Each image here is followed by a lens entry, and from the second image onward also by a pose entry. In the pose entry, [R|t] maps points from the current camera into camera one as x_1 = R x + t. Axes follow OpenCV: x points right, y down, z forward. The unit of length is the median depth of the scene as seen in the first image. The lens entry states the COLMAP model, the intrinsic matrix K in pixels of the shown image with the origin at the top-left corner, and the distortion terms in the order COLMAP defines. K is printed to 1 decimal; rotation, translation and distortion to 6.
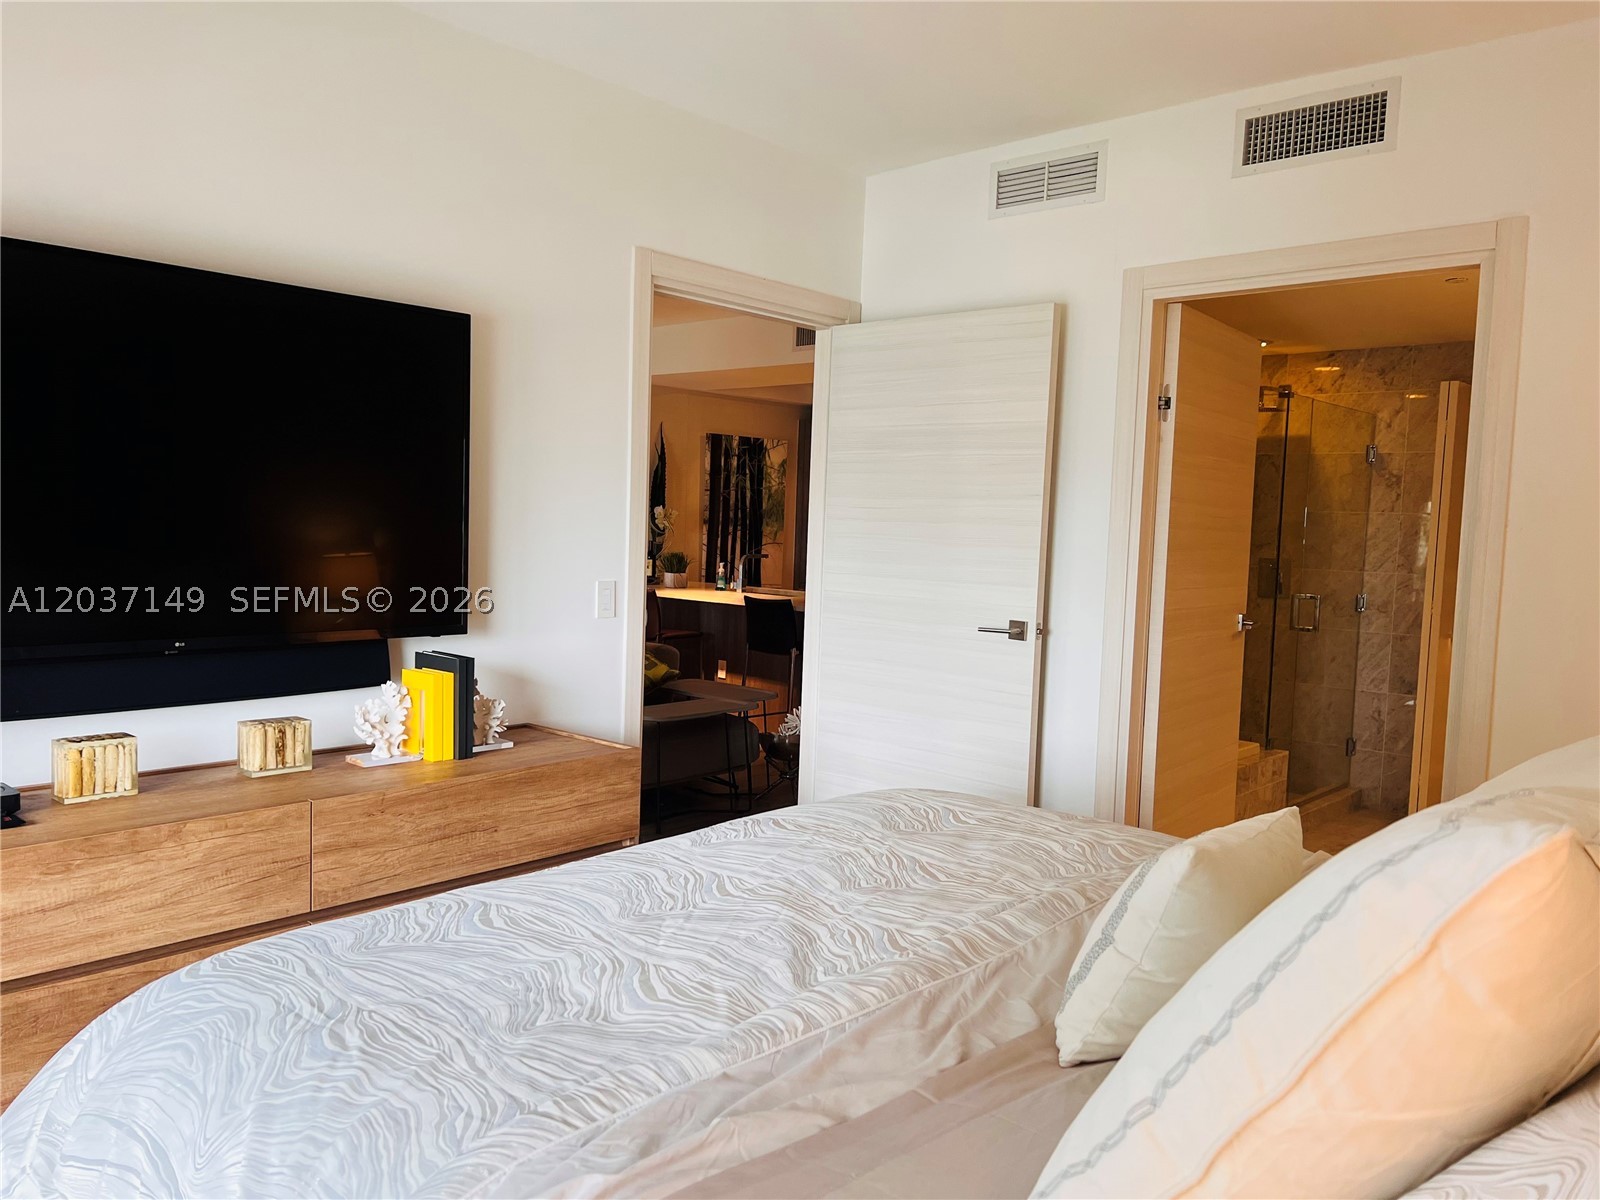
lens RADIAL K [[1213.6, 0, 803.5], [0, 1213.6, 608.5], [0, 0, 1]] dist [0.045263, -0.058133]
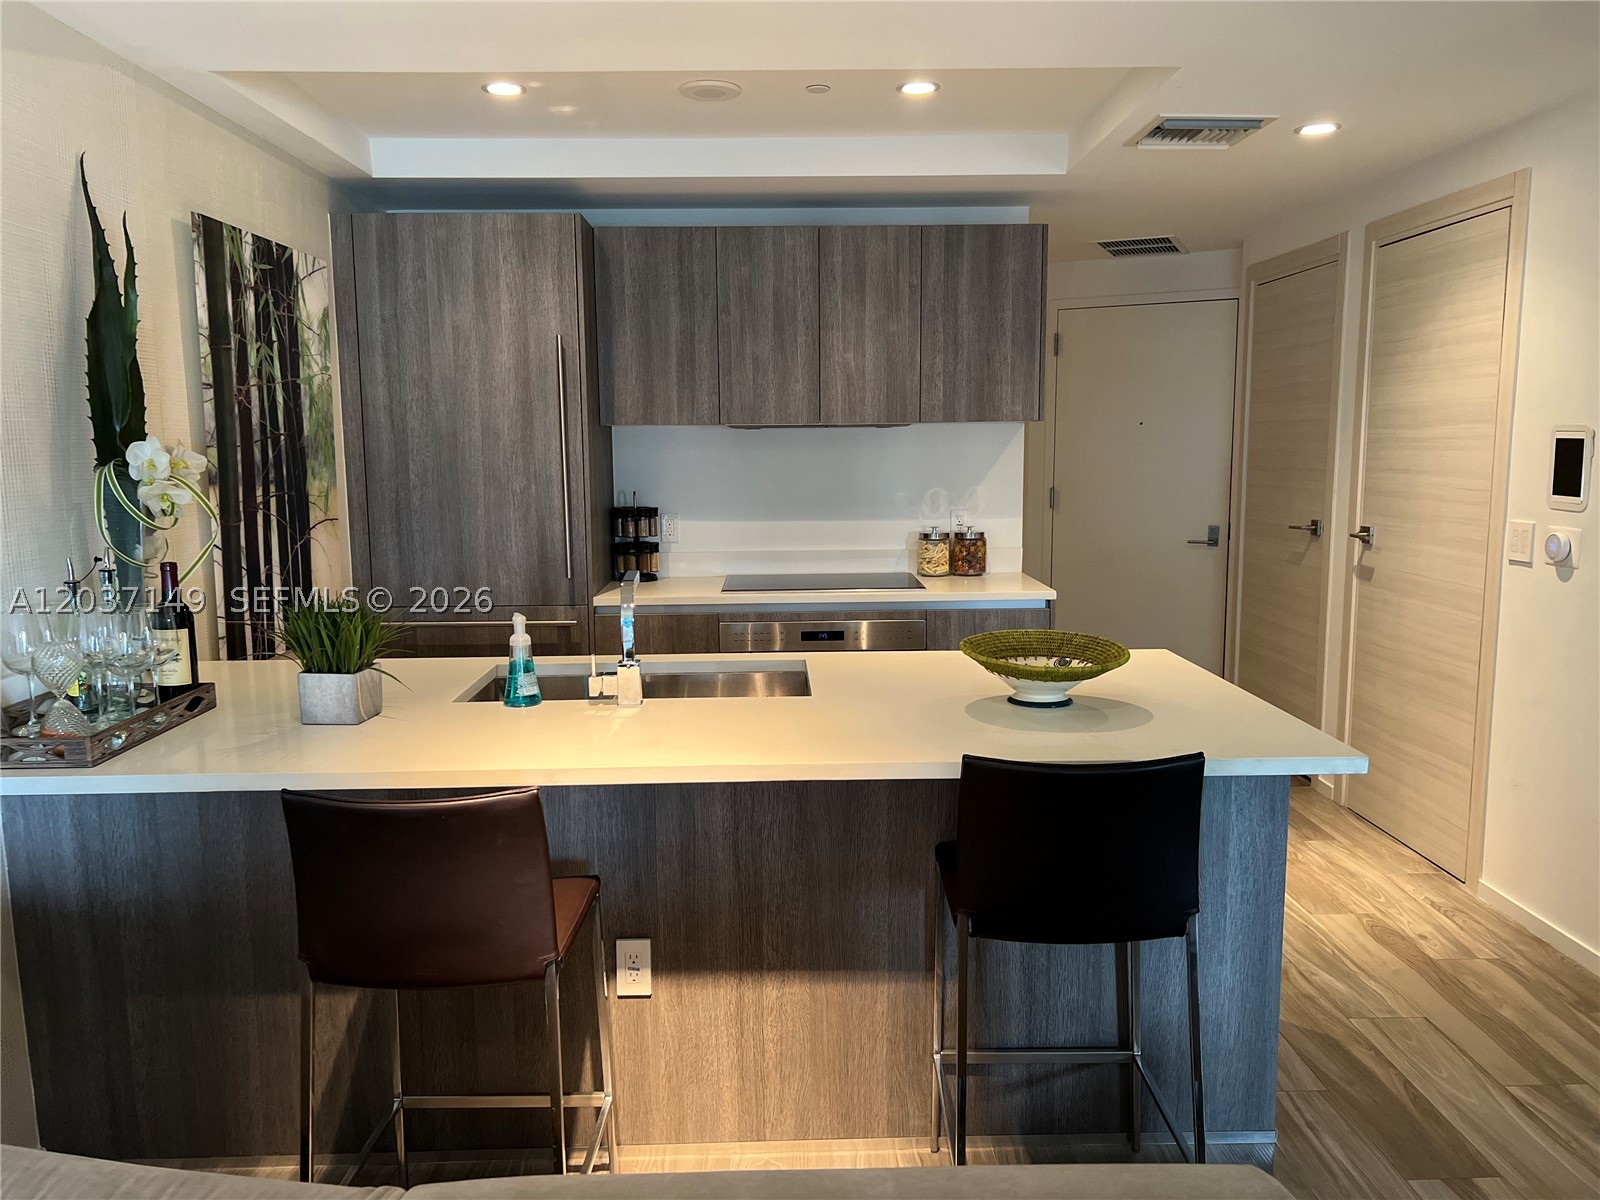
lens RADIAL K [[1213.6, 0, 810.2], [0, 1213.6, 604.4], [0, 0, 1]] dist [0.045263, -0.058133]
pose [[0.725759, -0.133480, 0.674876, -0.192779], [0.083672, 0.990840, 0.105992, -0.058406], [-0.682842, -0.020456, 0.730280, 0.626121]]
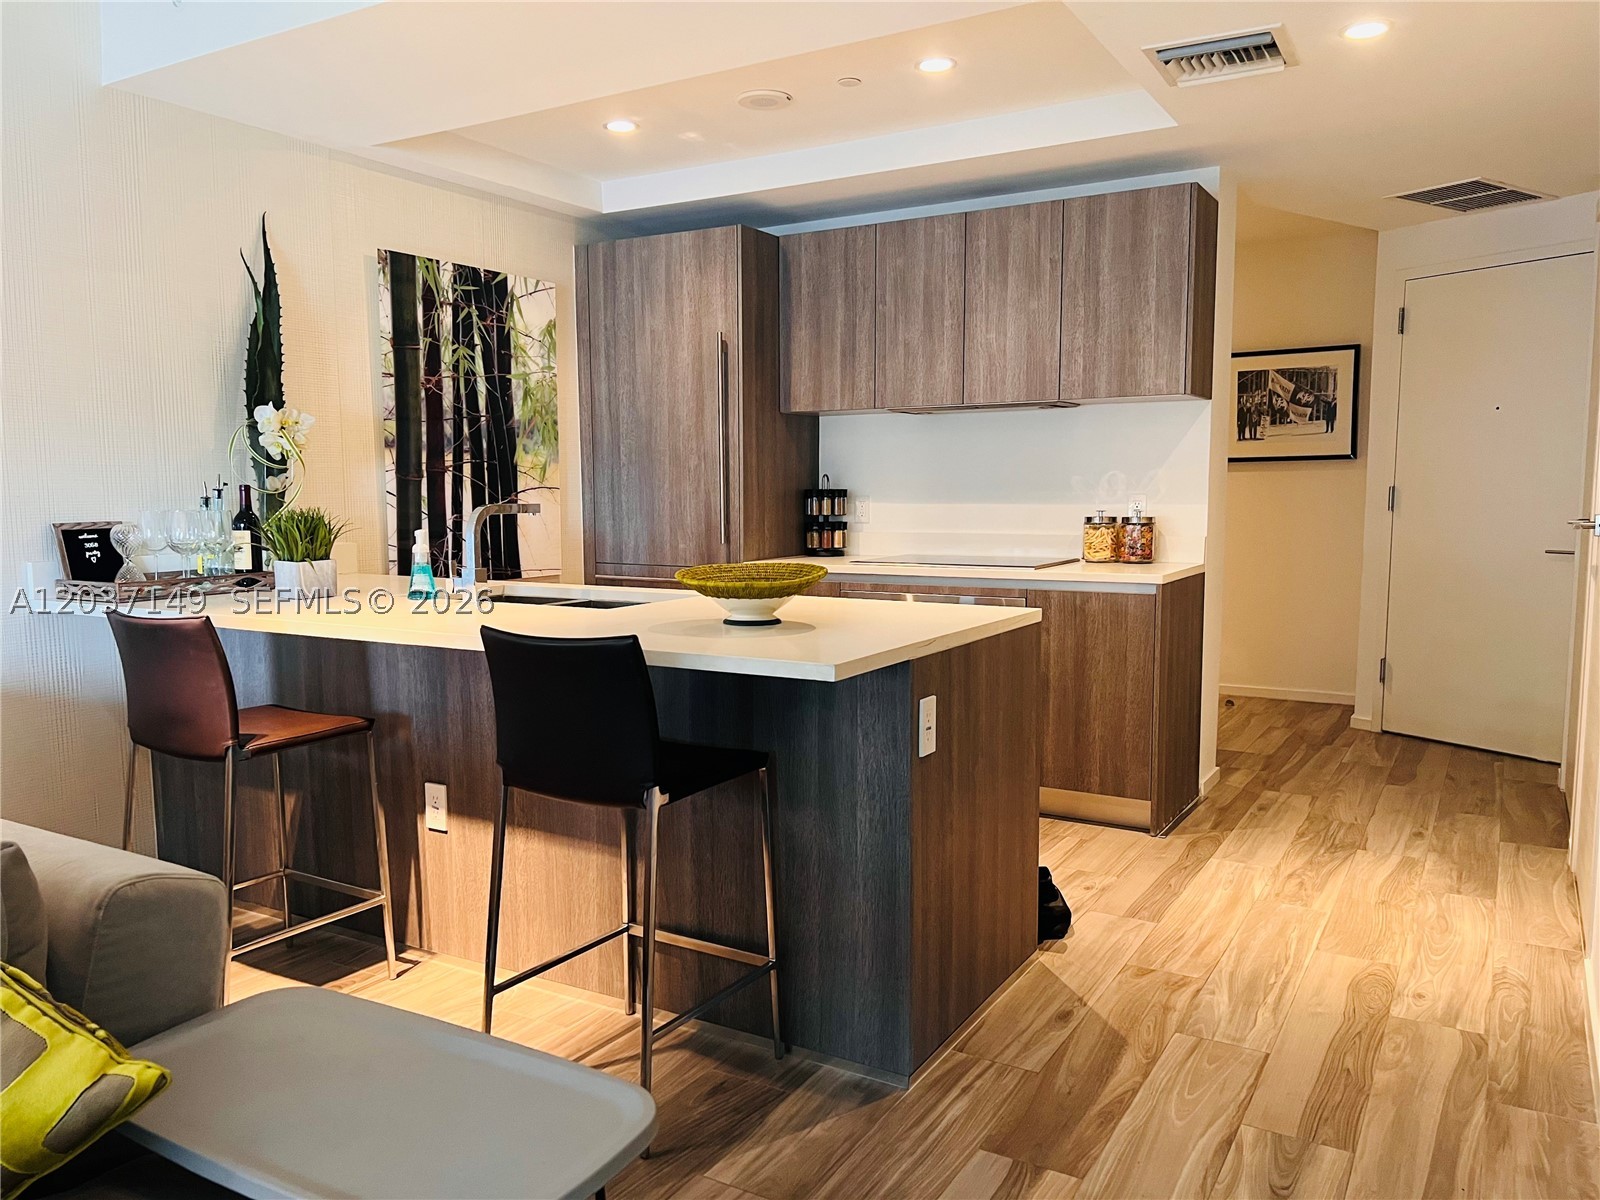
lens RADIAL K [[1213.6, 0, 794.5], [0, 1213.6, 614.2], [0, 0, 1]] dist [0.045263, -0.058133]
pose [[0.980178, -0.060319, 0.188711, -0.020641], [0.053346, 0.997700, 0.041823, -0.017530], [-0.190800, -0.030927, 0.981142, 0.503594]]
